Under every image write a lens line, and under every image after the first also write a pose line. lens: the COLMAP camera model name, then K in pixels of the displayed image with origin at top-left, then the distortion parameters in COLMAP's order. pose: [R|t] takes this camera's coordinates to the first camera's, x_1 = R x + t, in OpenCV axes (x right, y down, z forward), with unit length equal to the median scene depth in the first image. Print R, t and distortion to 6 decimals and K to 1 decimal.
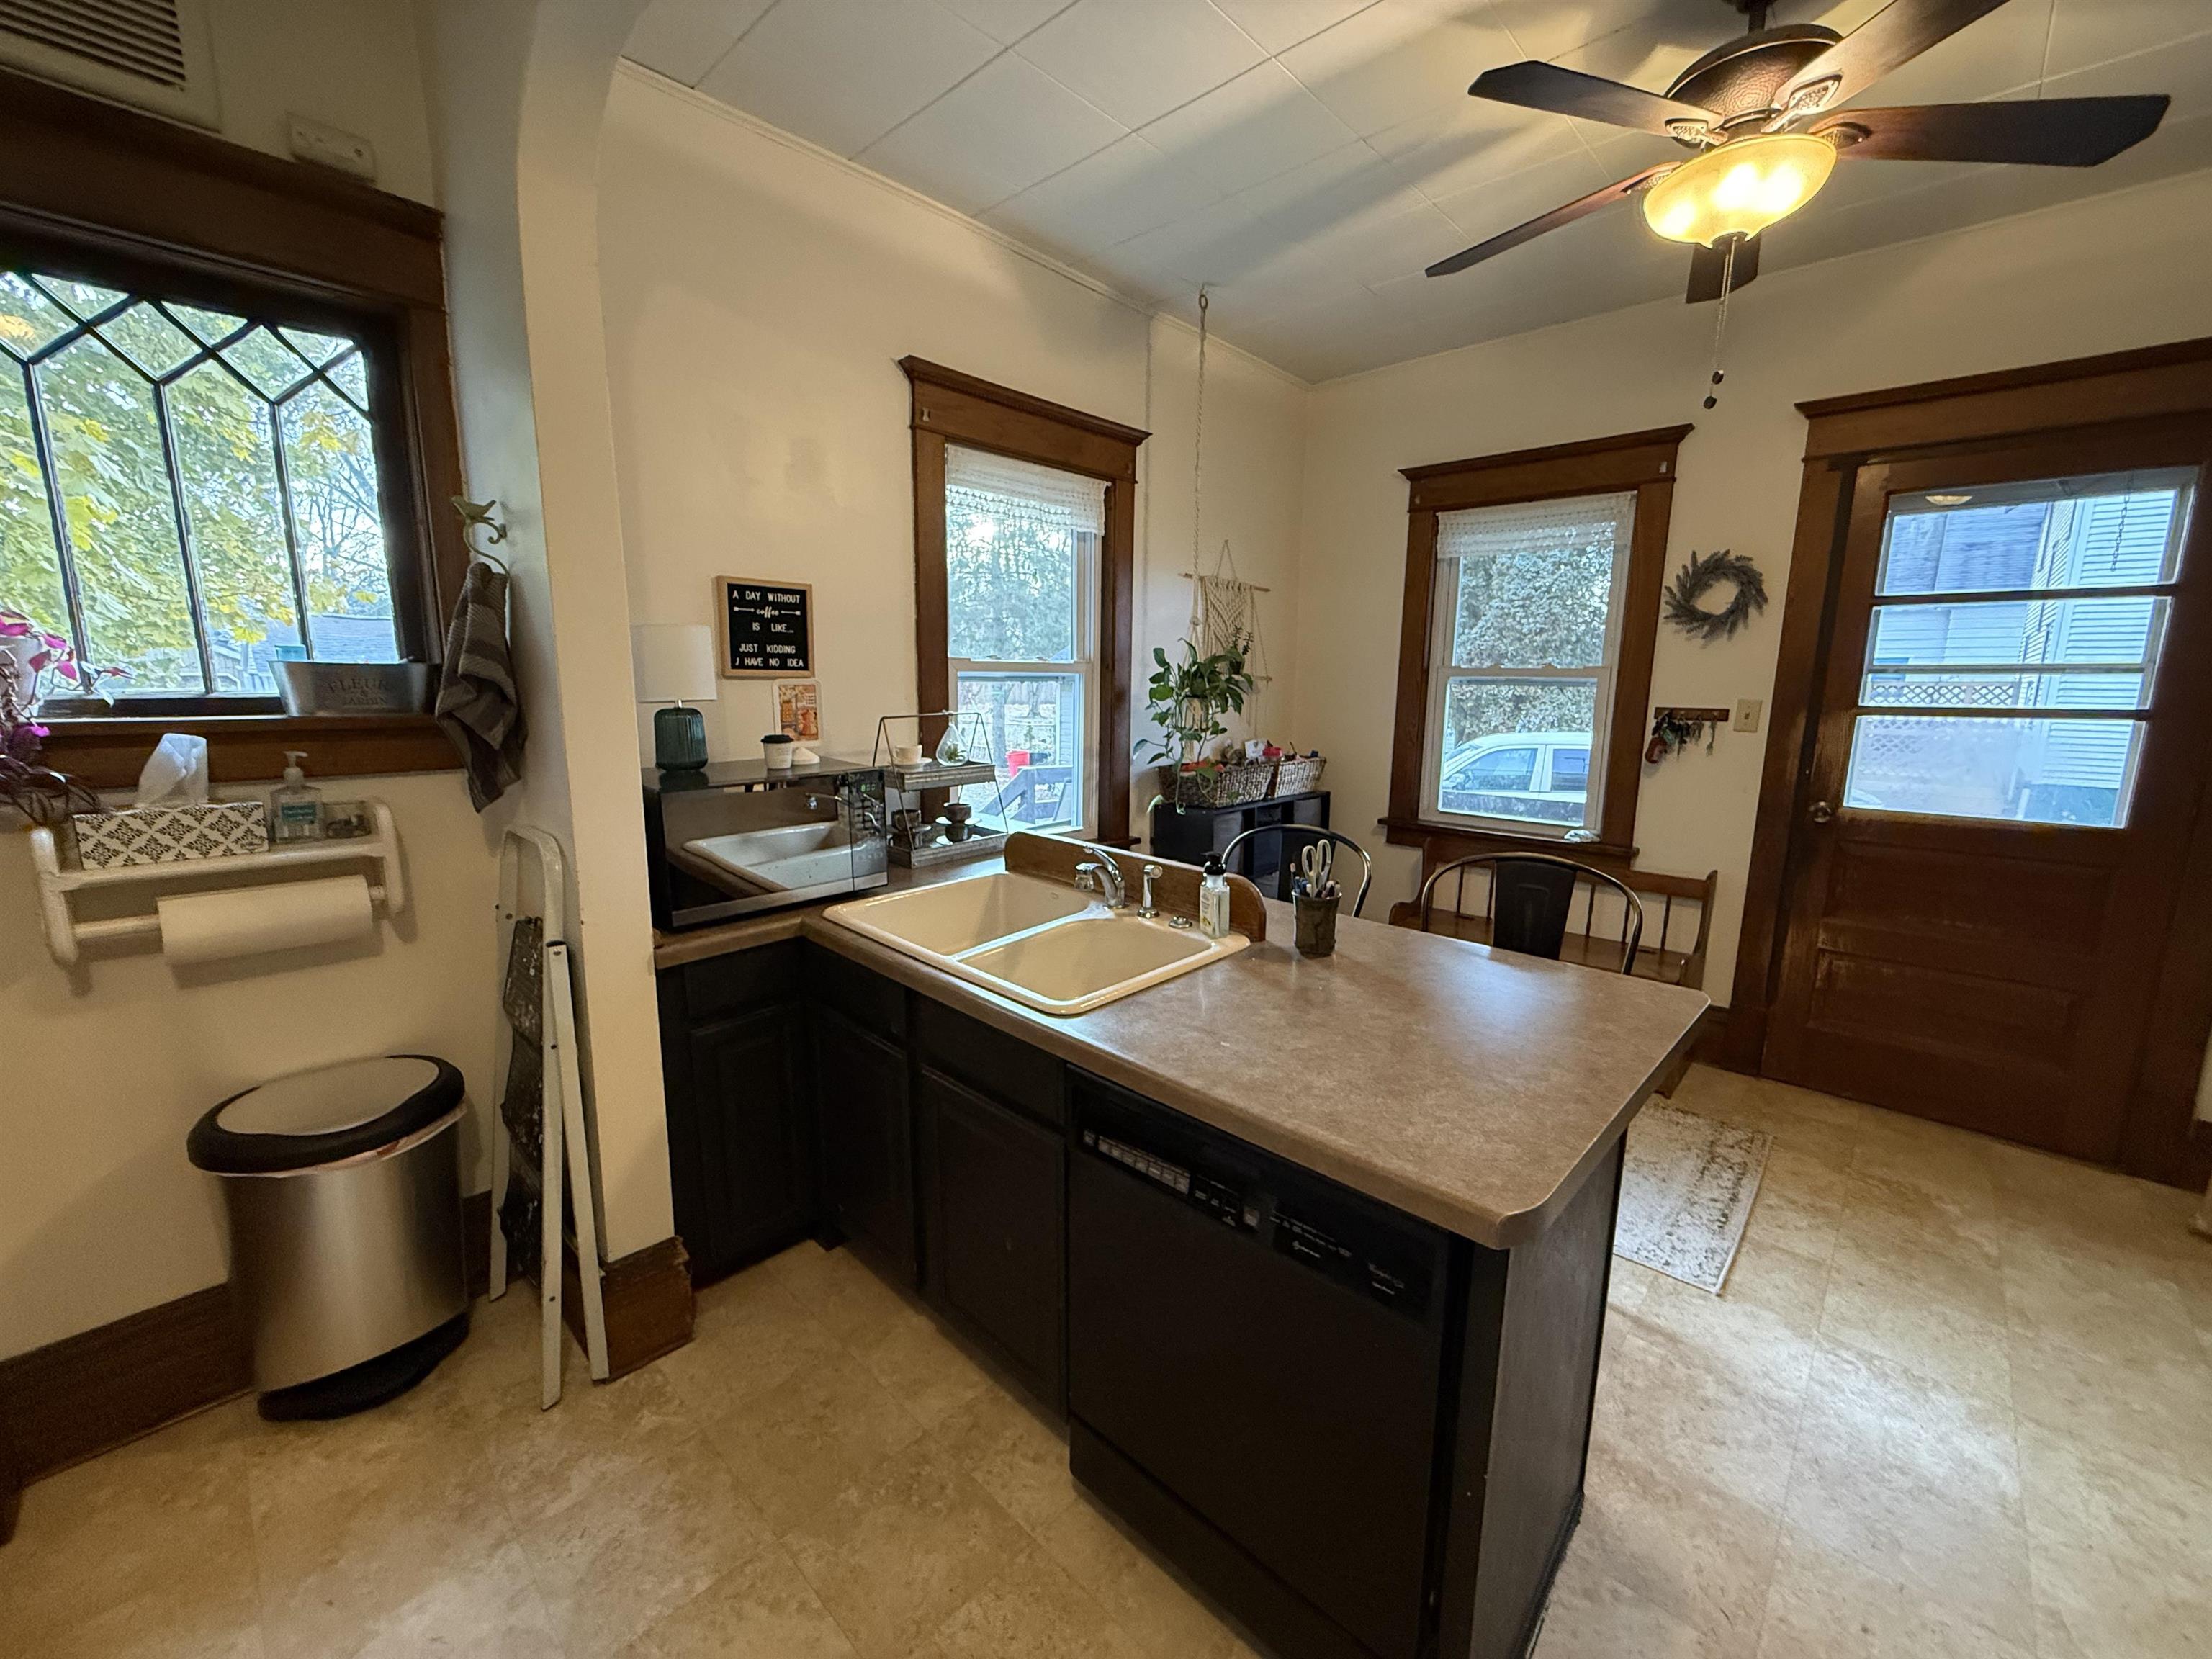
lens RADIAL K [[875.5, 0, 1095.5], [0, 875.5, 823.8], [0, 0, 1]] dist [-0.003644, -0.000116]
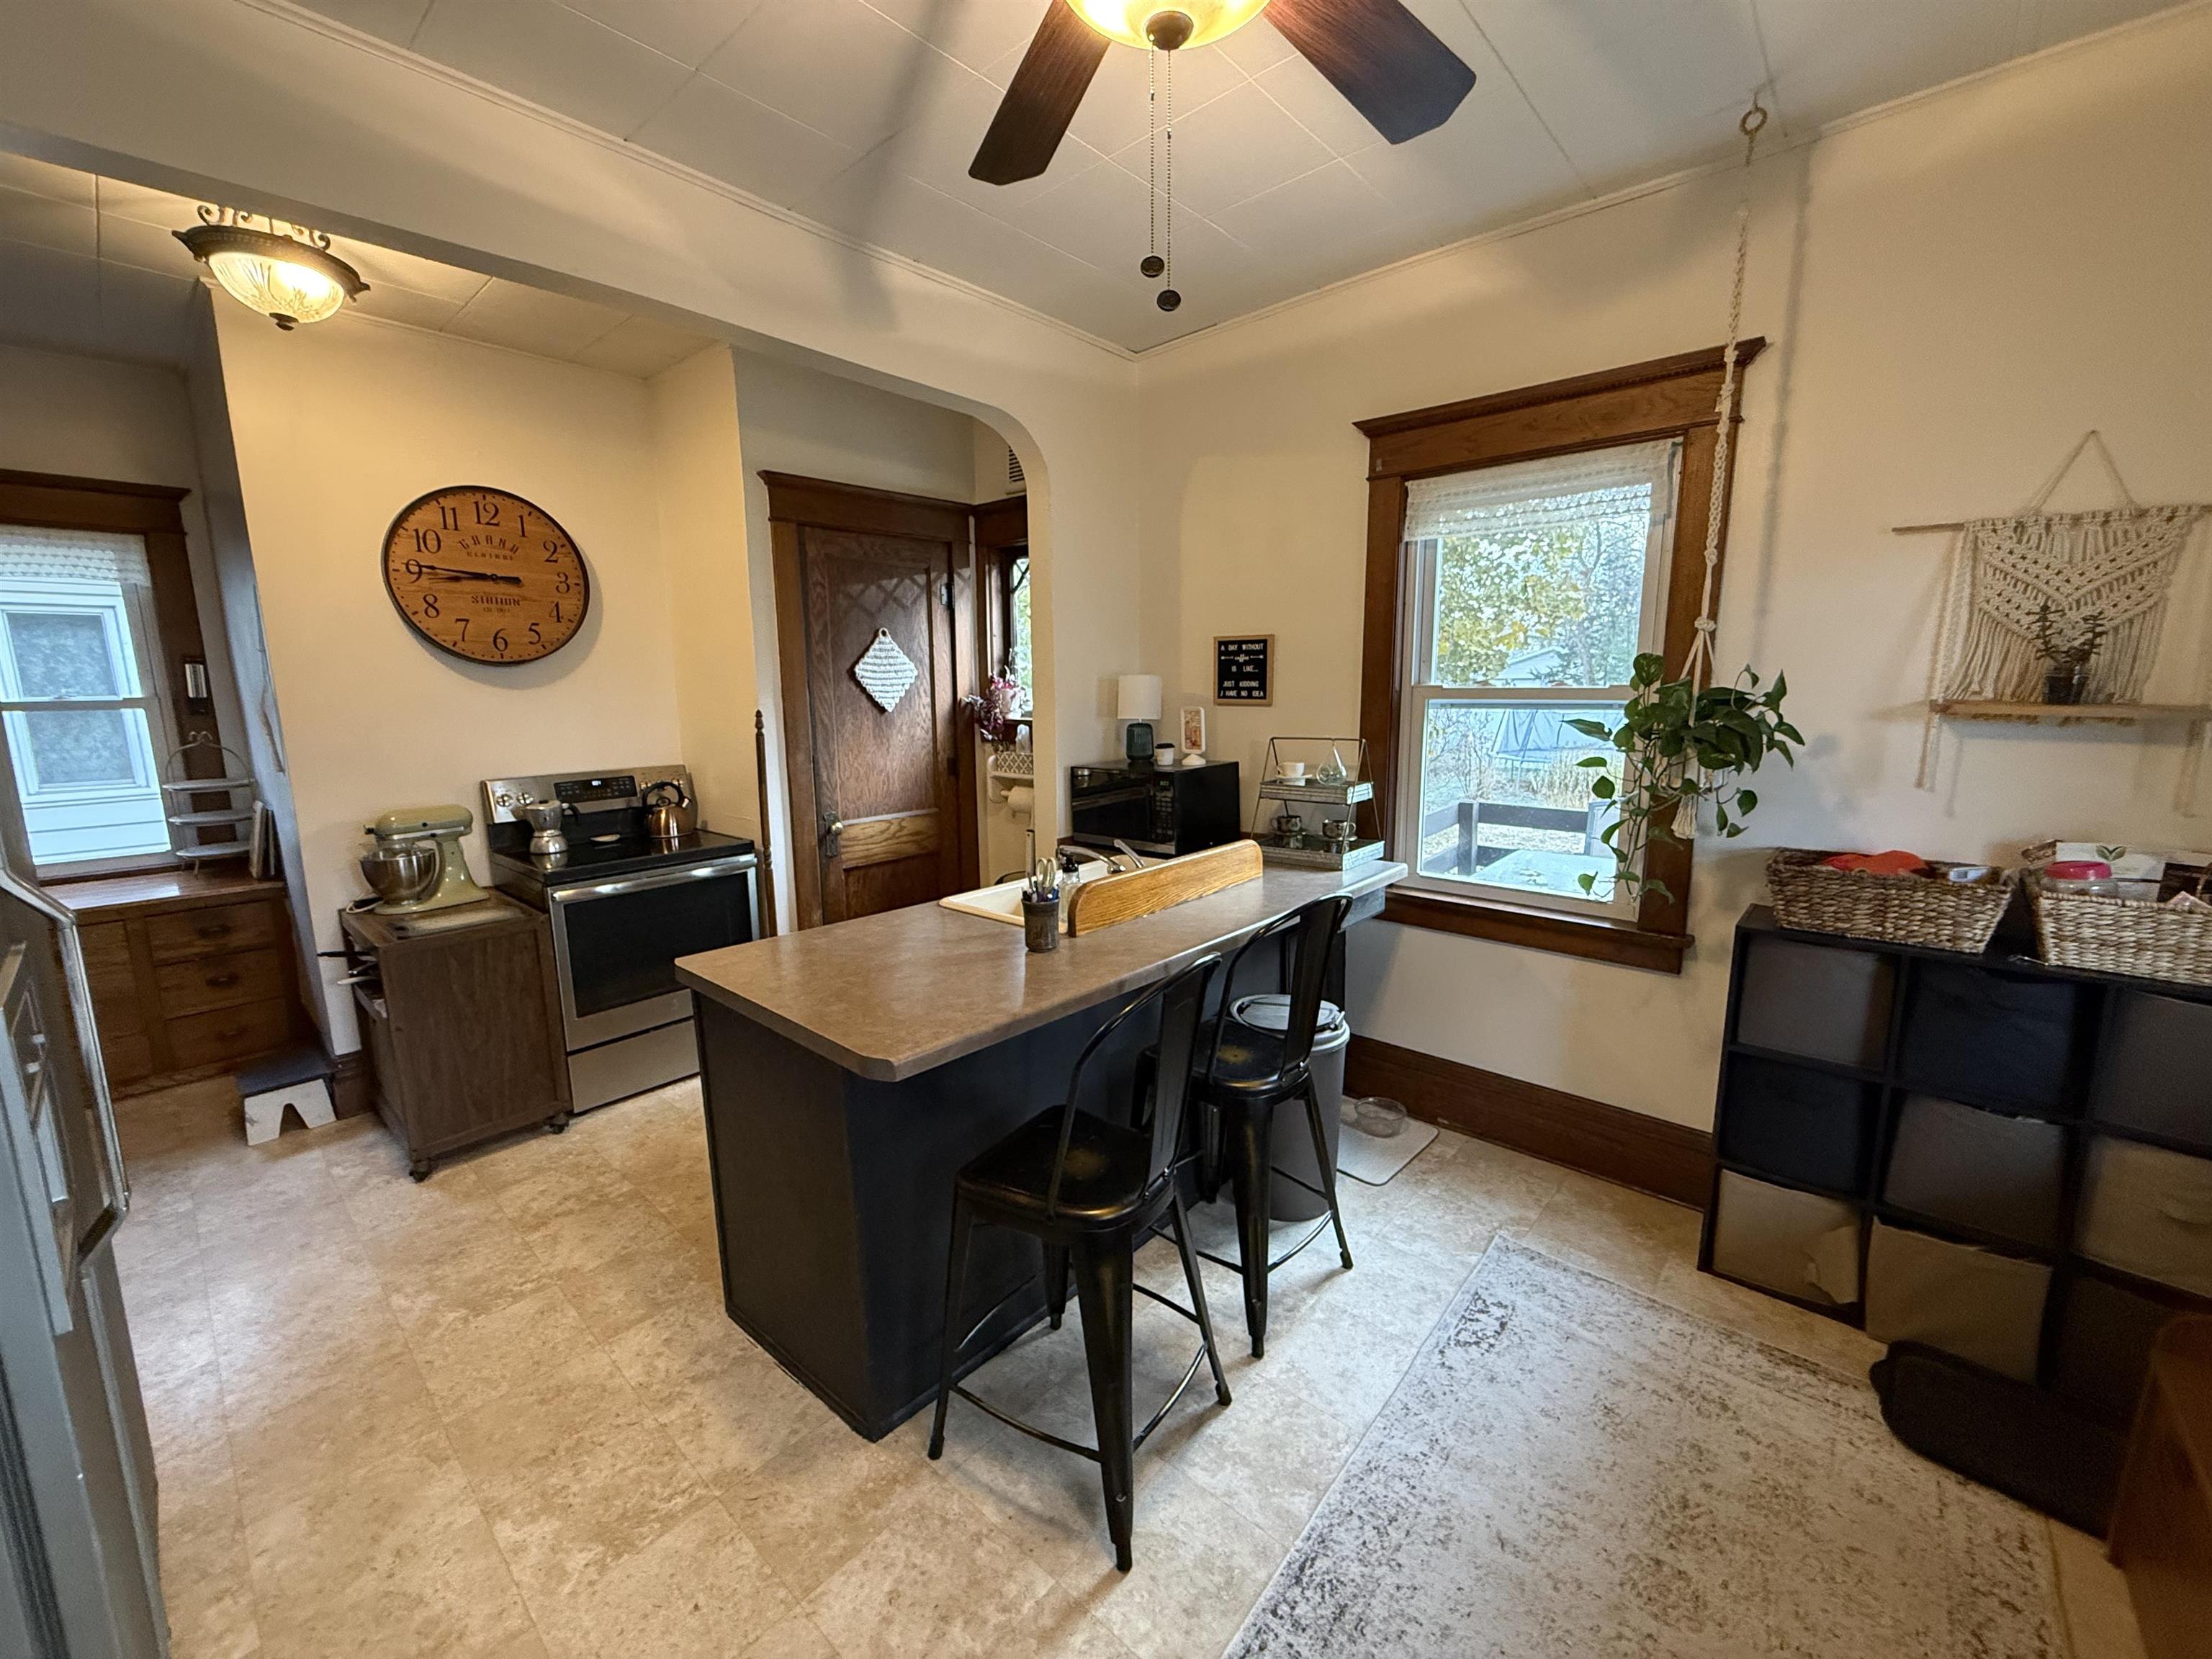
lens RADIAL K [[875.5, 0, 1106.4], [0, 875.5, 829.4], [0, 0, 1]] dist [-0.003644, -0.000116]
pose [[0.046847, 0.158816, -0.986196, 1.023820], [-0.156093, 0.976315, 0.149810, -0.148274], [0.986631, 0.146920, 0.070527, 0.719012]]
